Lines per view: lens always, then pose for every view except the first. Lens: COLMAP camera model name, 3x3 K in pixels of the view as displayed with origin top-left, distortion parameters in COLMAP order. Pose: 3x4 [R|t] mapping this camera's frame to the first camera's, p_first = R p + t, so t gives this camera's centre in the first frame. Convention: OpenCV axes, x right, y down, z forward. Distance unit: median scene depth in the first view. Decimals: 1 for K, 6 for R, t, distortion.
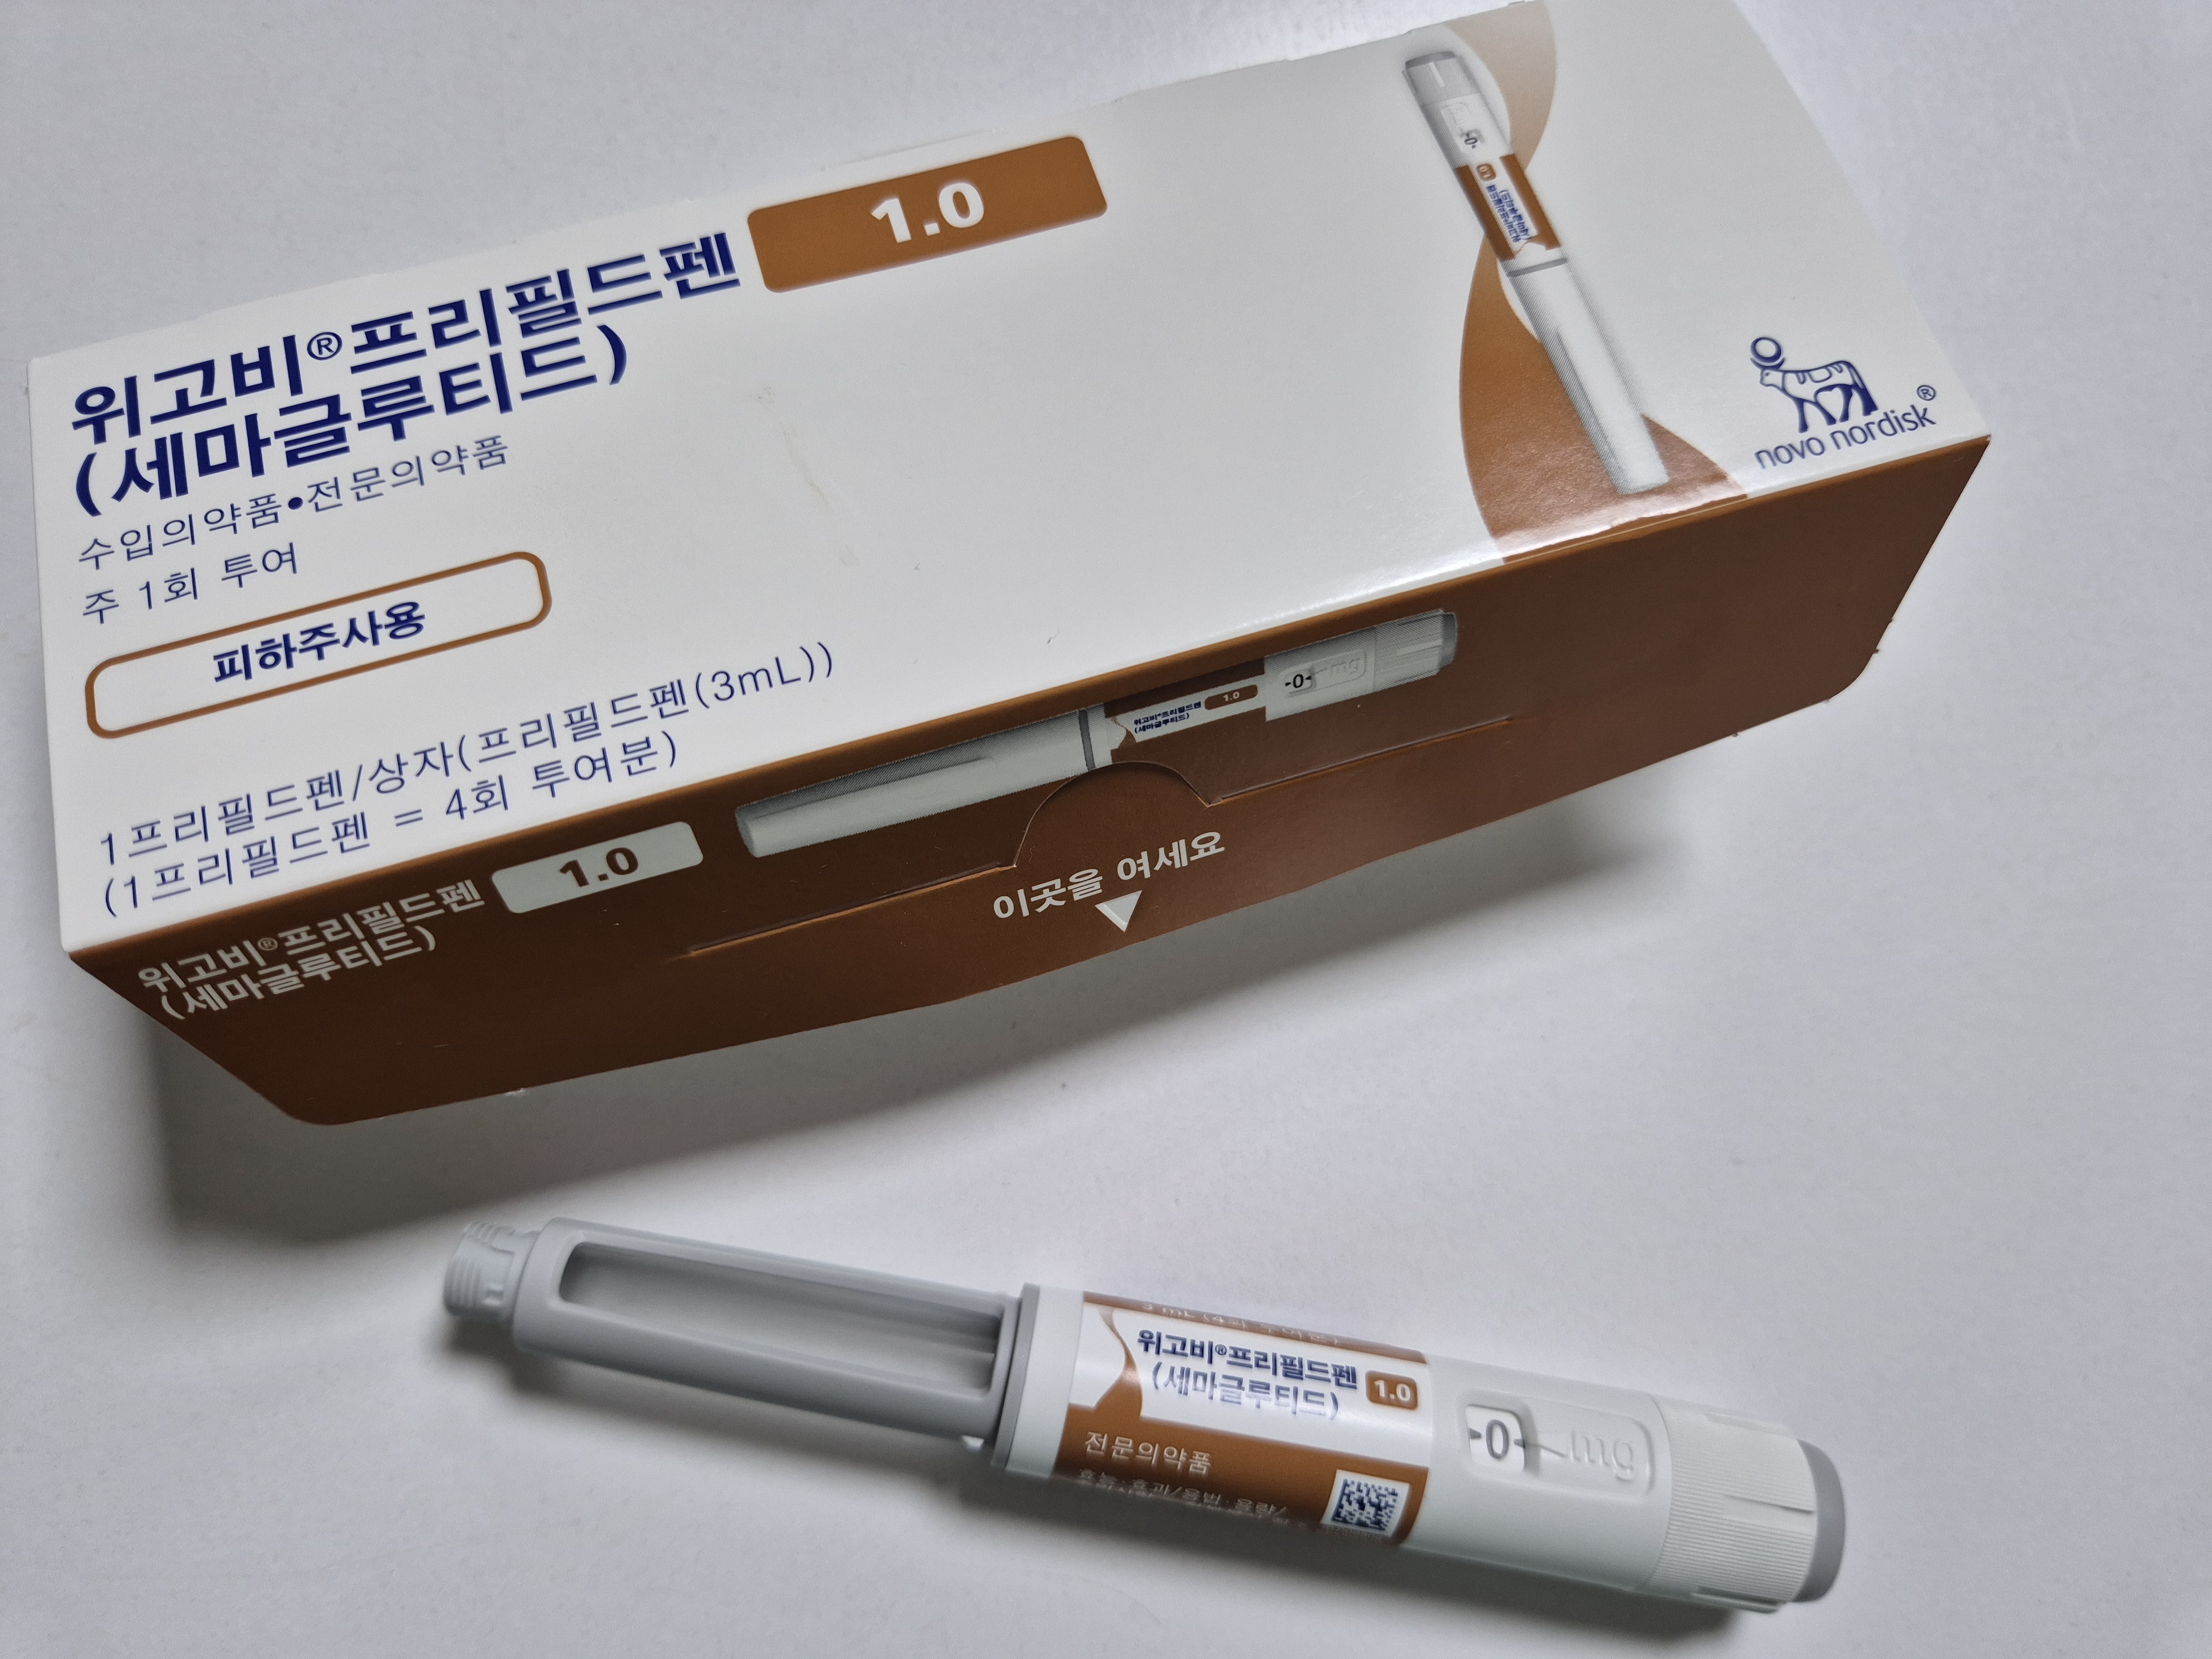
lens RADIAL K [[1520.9, 0, 1091.5], [0, 1520.9, 835.9], [0, 0, 1]] dist [-0.003840, -0.019379]
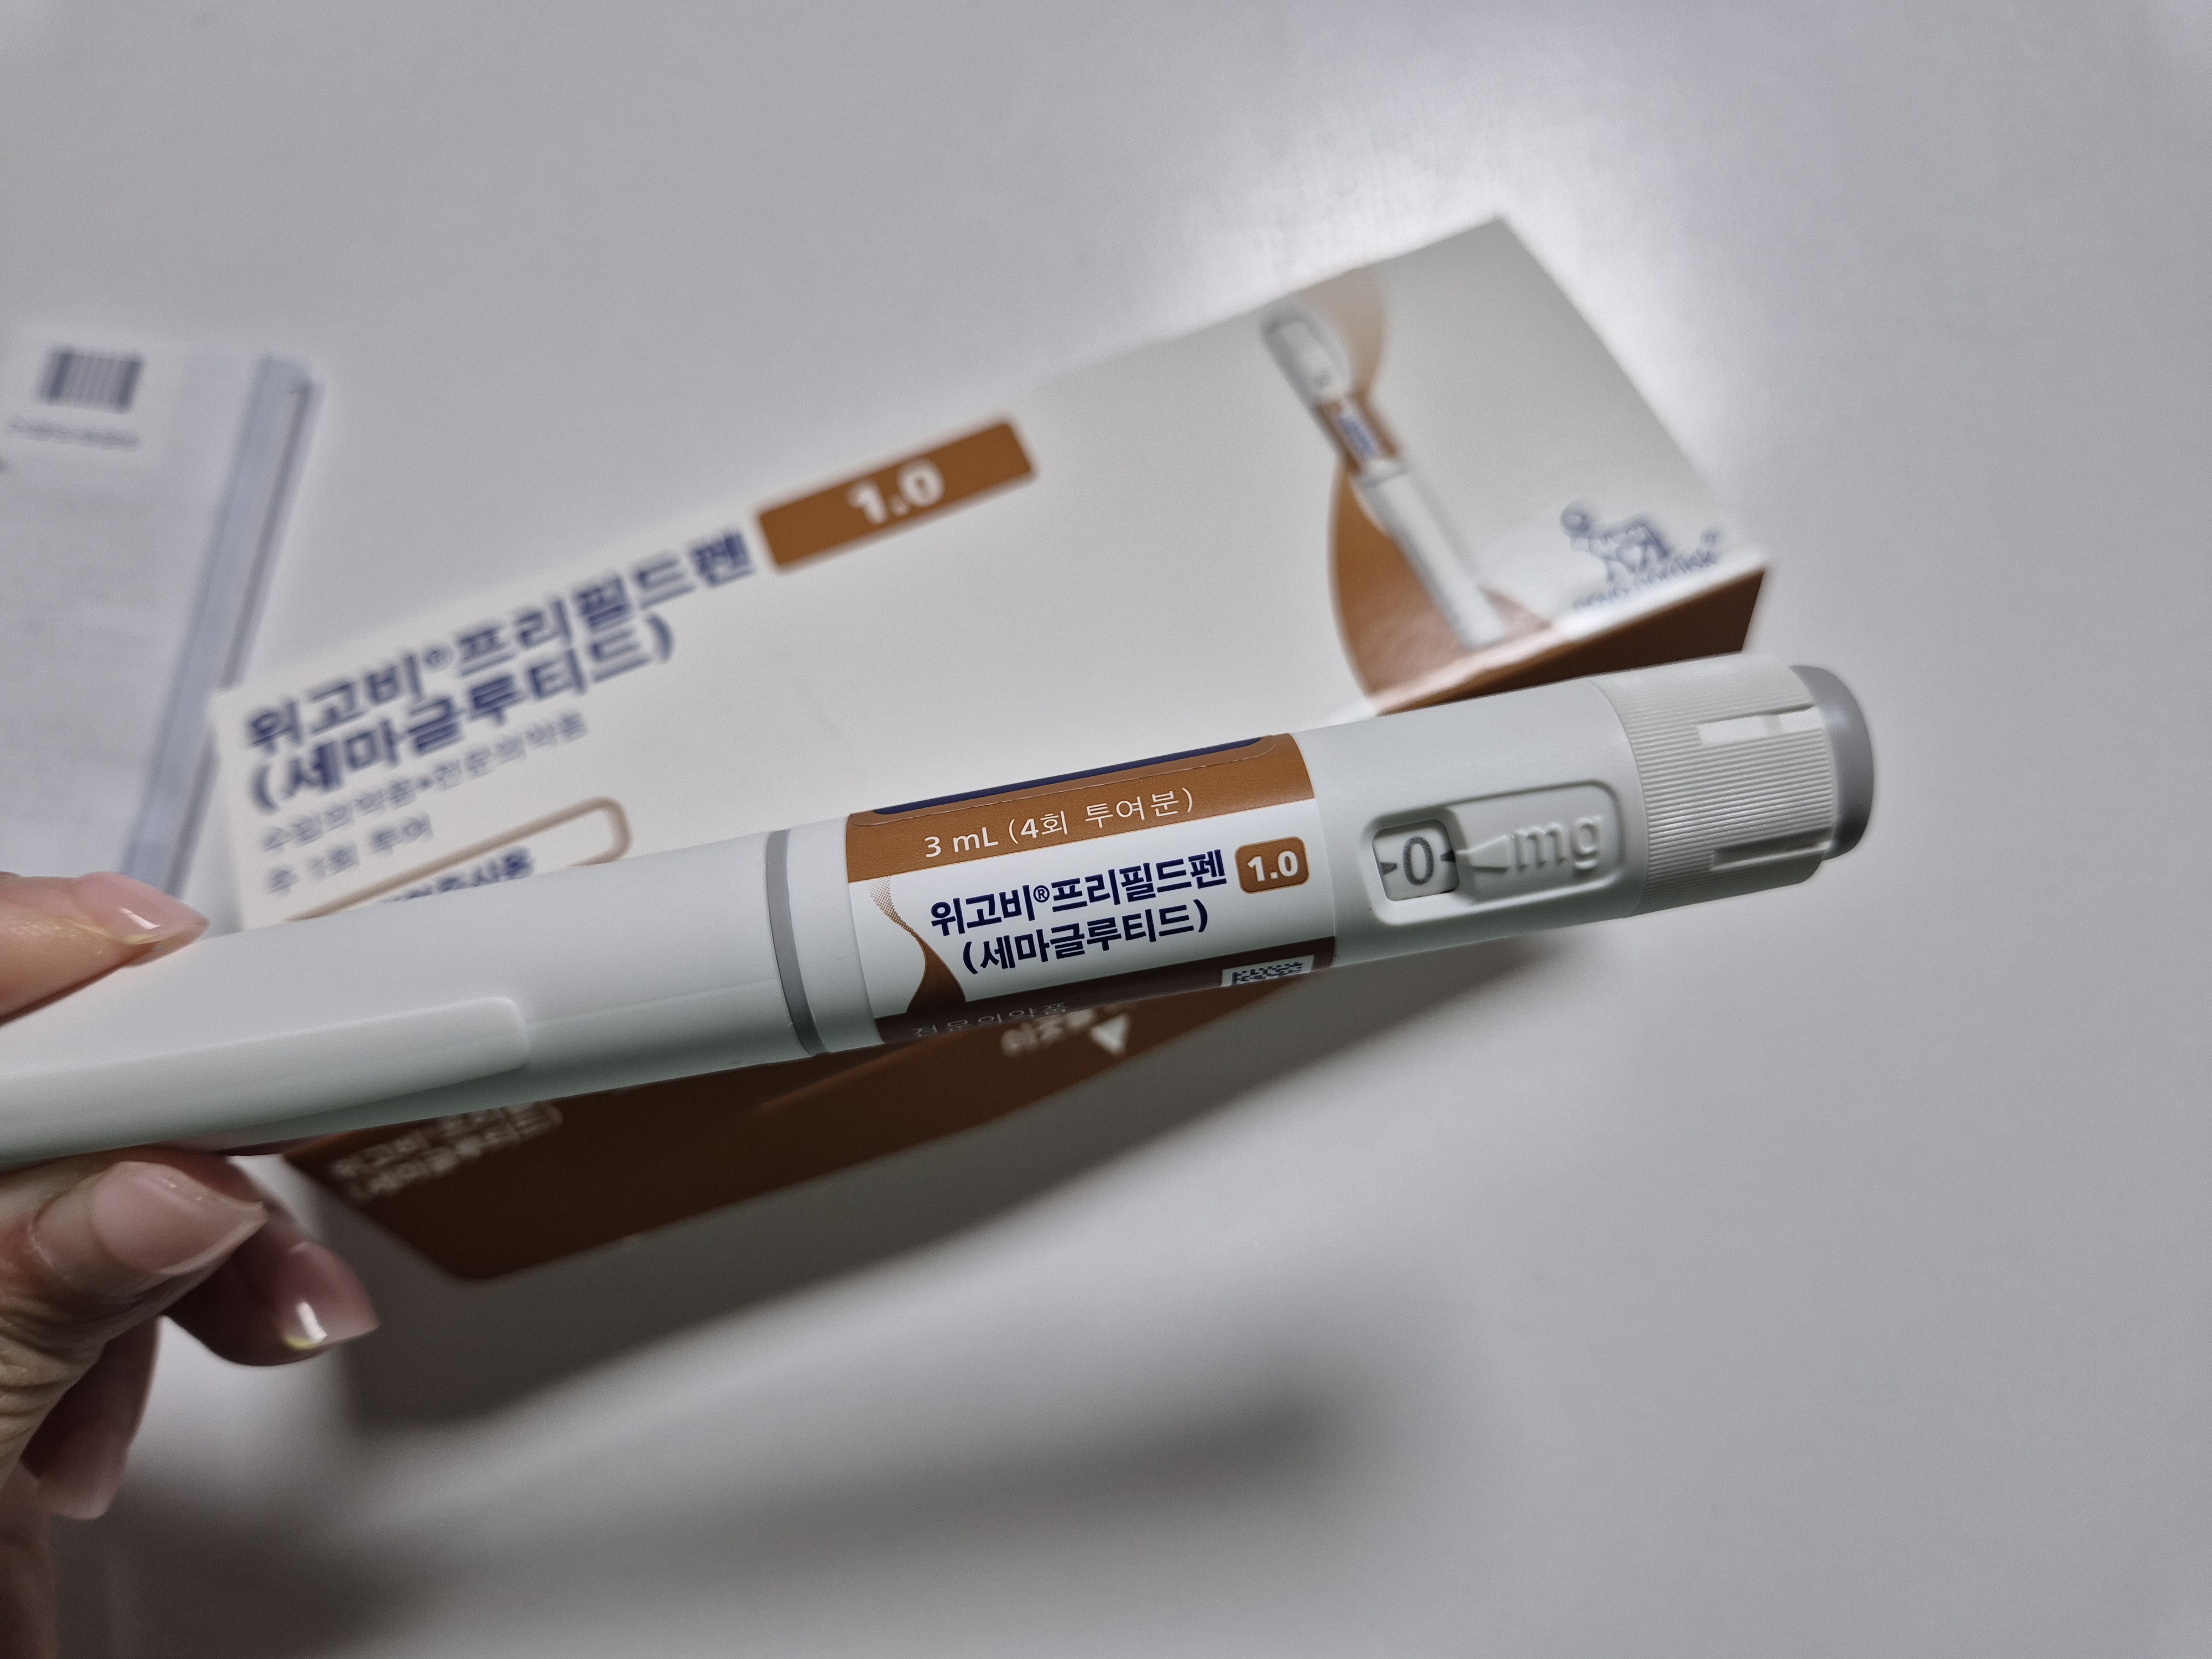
lens RADIAL K [[1565.0, 0, 1088.1], [0, 1565.0, 805.9], [0, 0, 1]] dist [-0.013786, -0.023406]
pose [[0.992399, -0.117685, -0.035990, 0.072952], [0.112572, 0.986261, -0.120899, 0.020152], [0.049724, 0.115928, 0.992012, -0.268856]]
